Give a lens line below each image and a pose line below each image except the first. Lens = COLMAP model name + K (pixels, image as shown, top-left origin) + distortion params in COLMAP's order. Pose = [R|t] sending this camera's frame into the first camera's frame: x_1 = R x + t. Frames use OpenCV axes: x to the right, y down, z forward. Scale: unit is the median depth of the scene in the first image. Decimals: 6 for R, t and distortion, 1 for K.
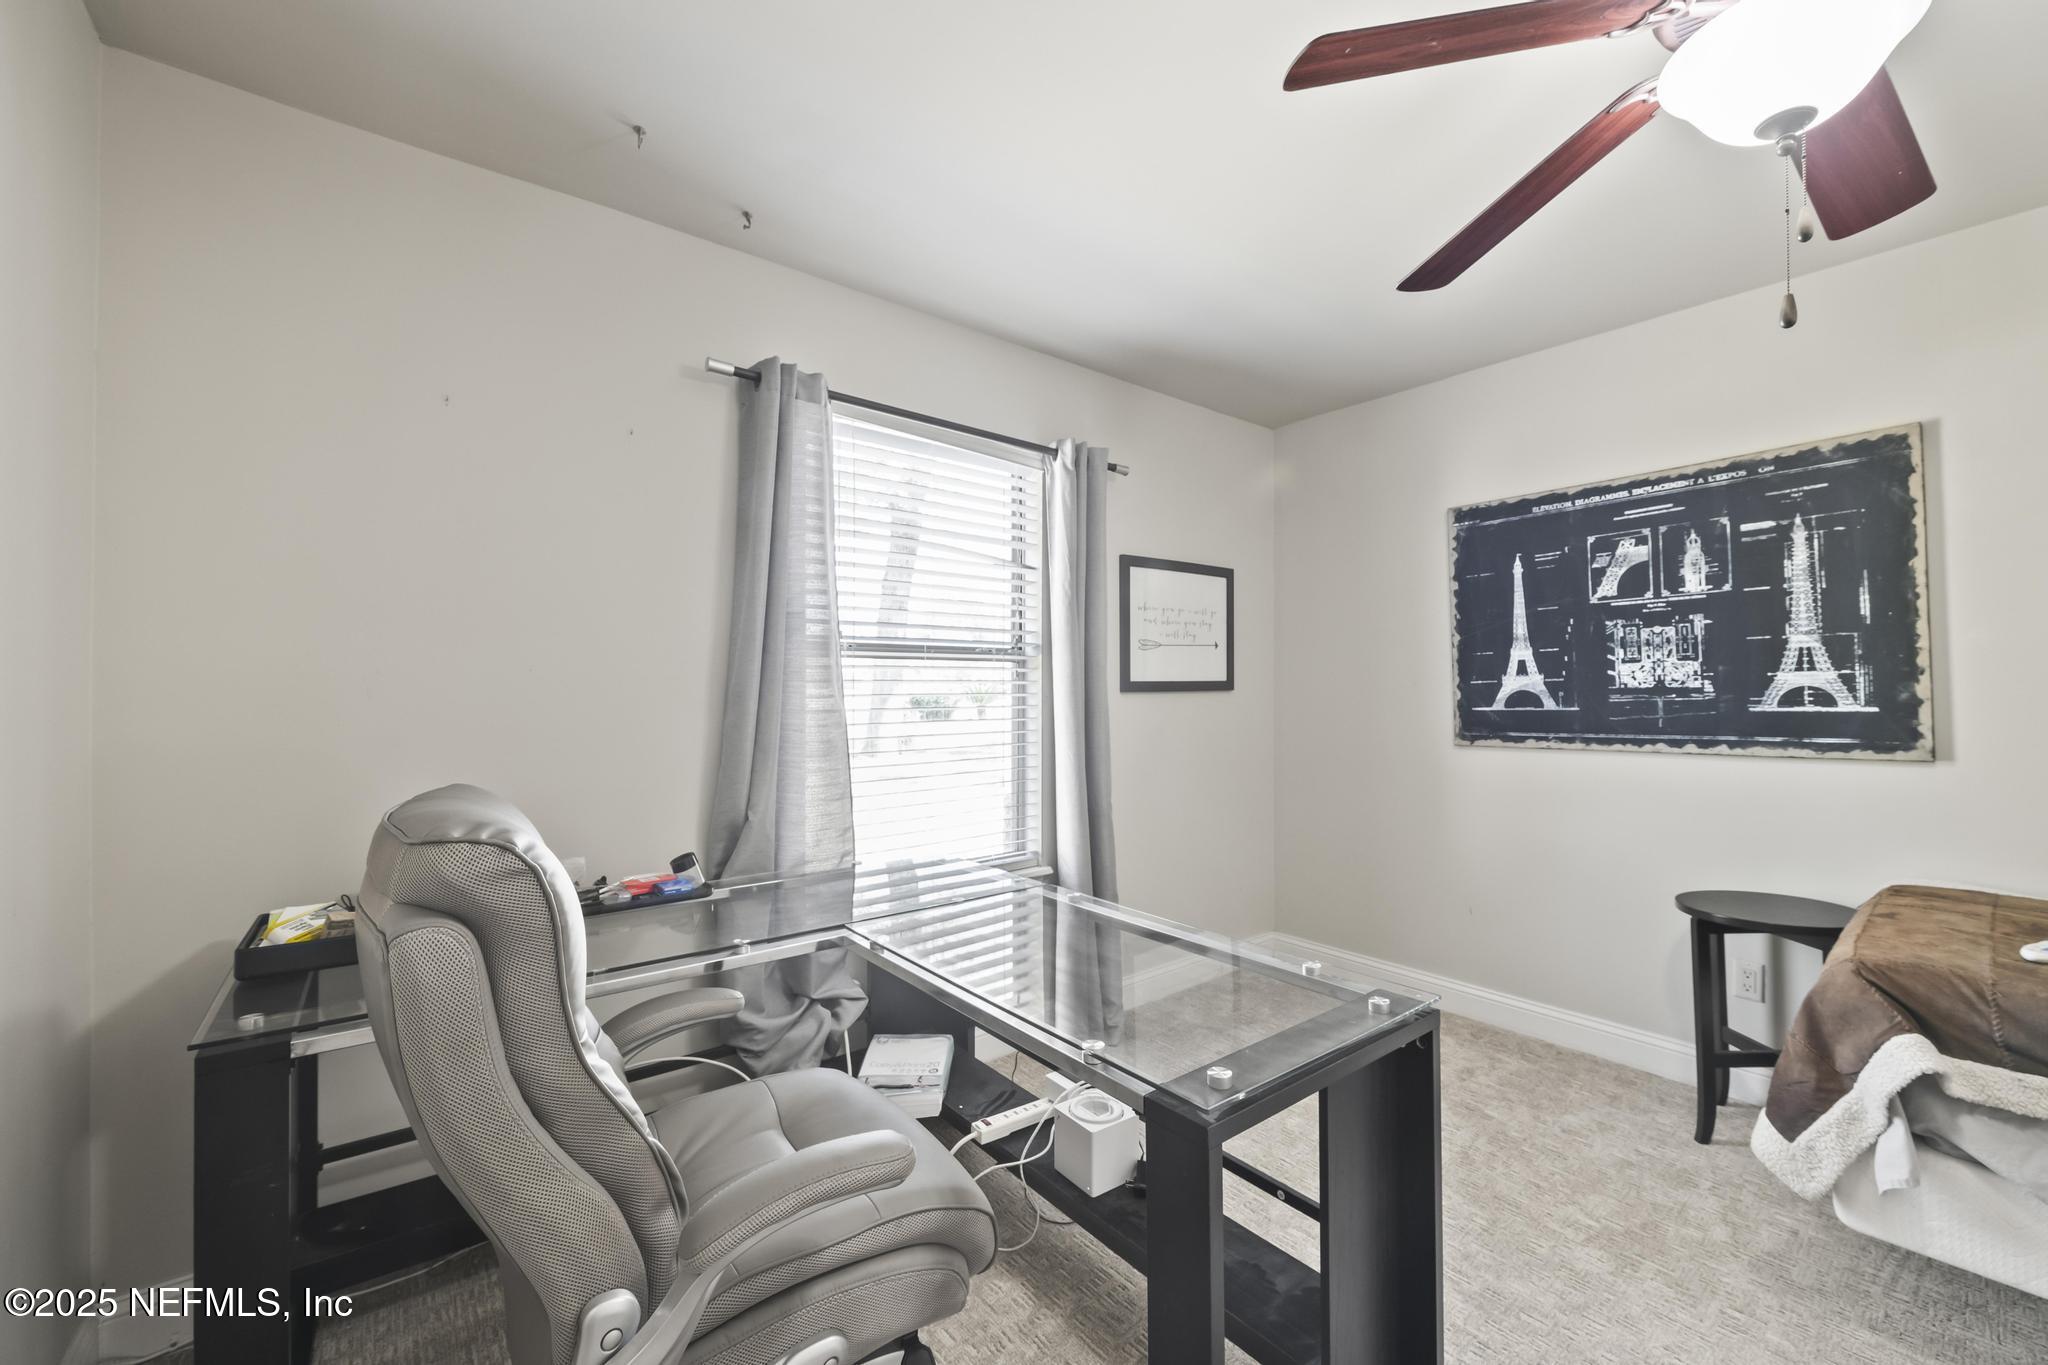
lens RADIAL K [[793.2, 0, 1024.0], [0, 793.2, 682.5], [0, 0, 1]] dist [-0.001936, -0.000294]
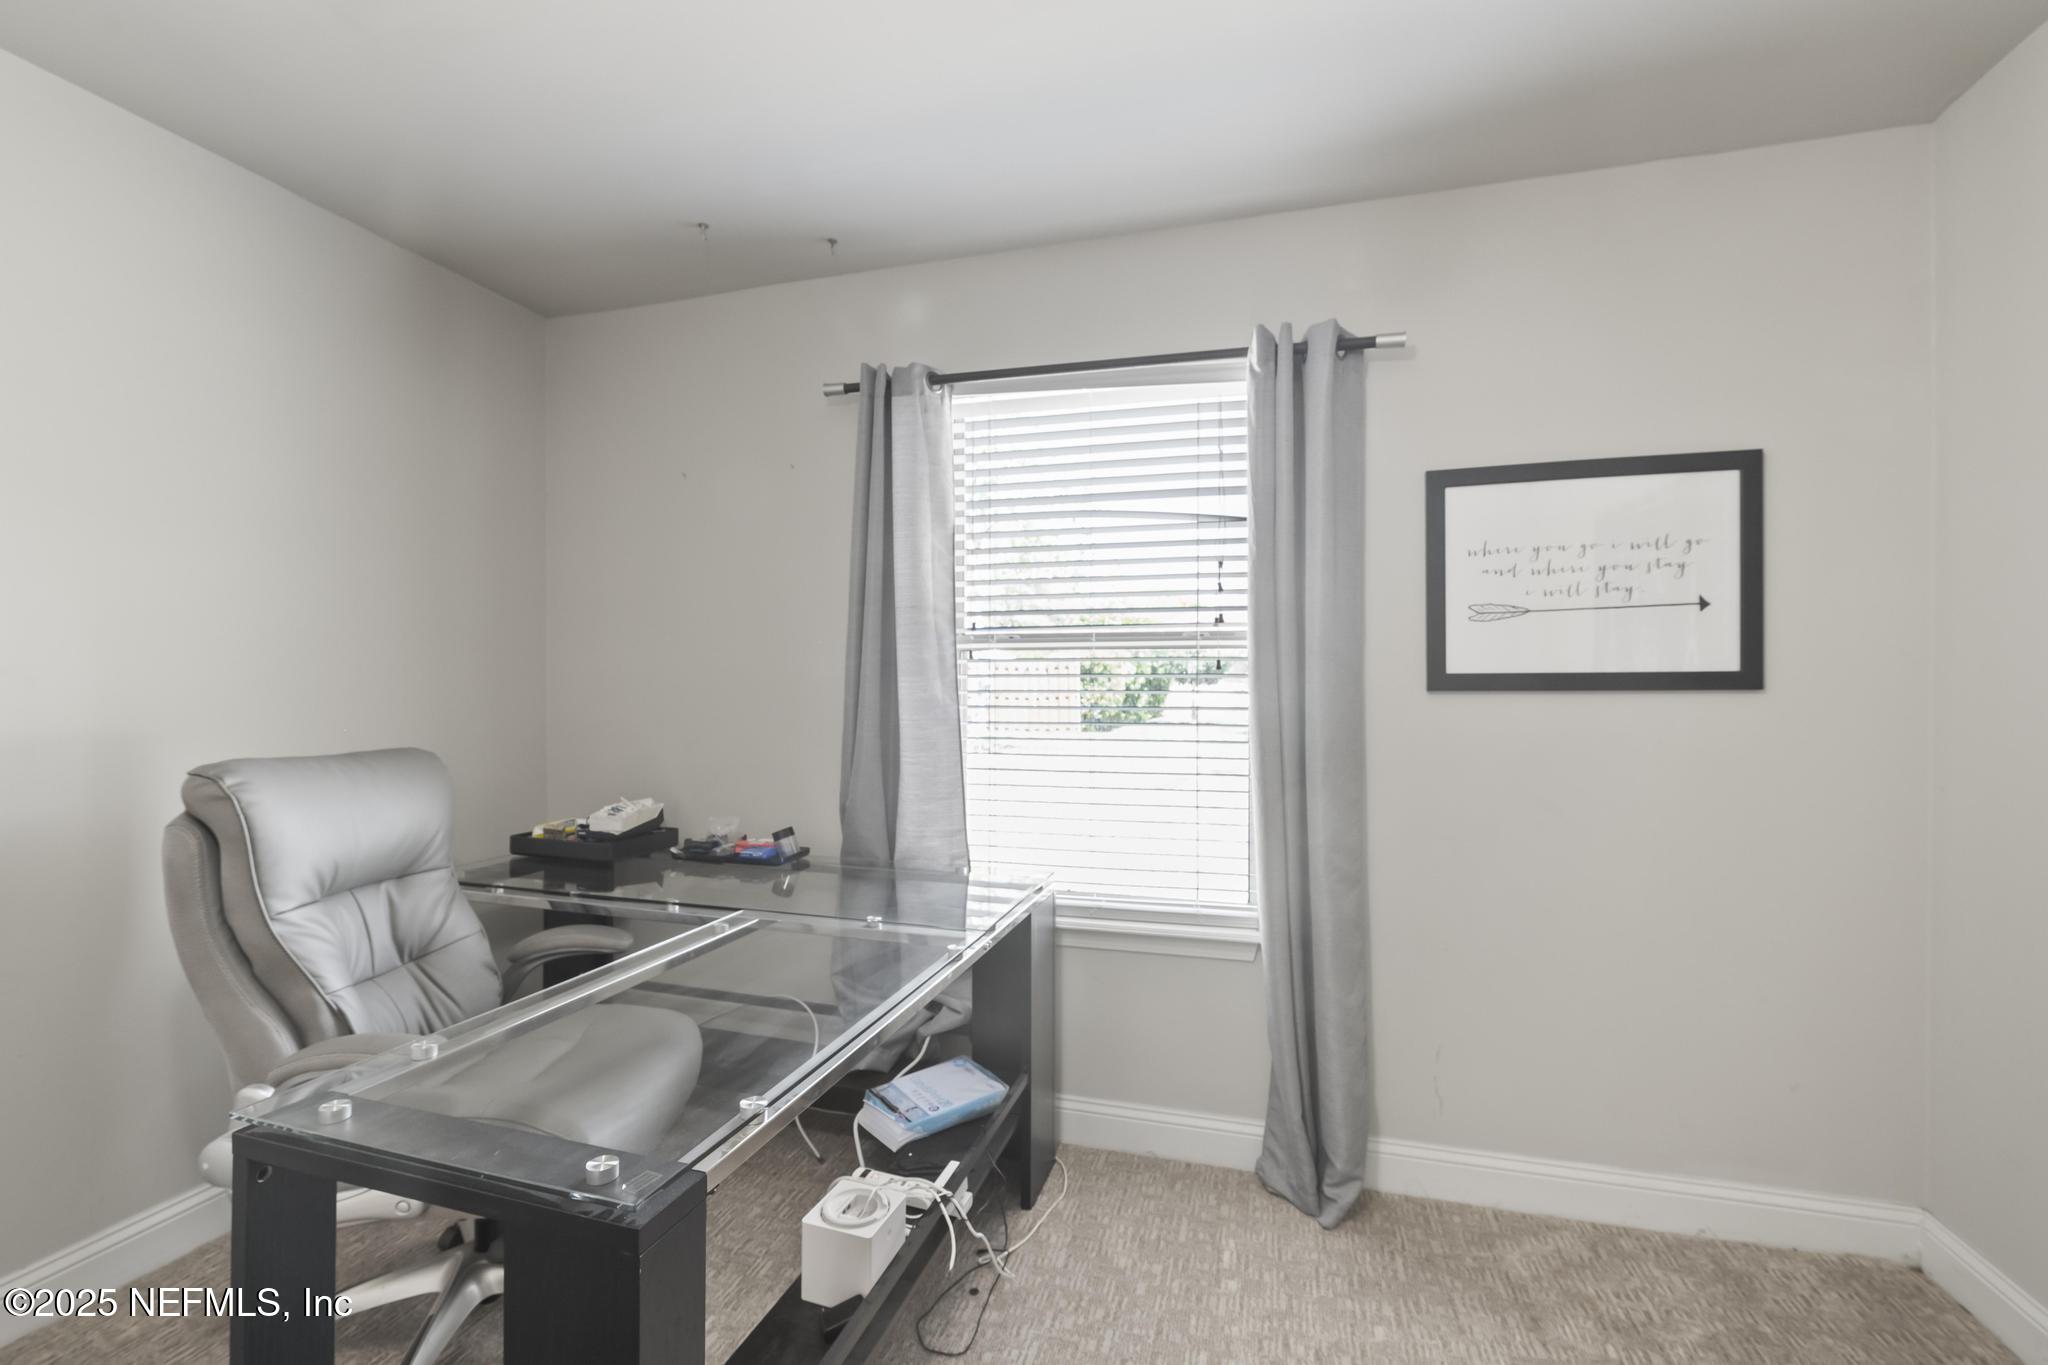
lens RADIAL K [[864.4, 0, 1024.0], [0, 864.4, 682.5], [0, 0, 1]] dist [-0.003238, -0.001049]
pose [[0.589885, 0.009189, -0.807435, 0.487546], [0.007089, 0.999838, 0.016557, -0.007849], [0.807456, -0.015491, 0.589724, 0.335373]]
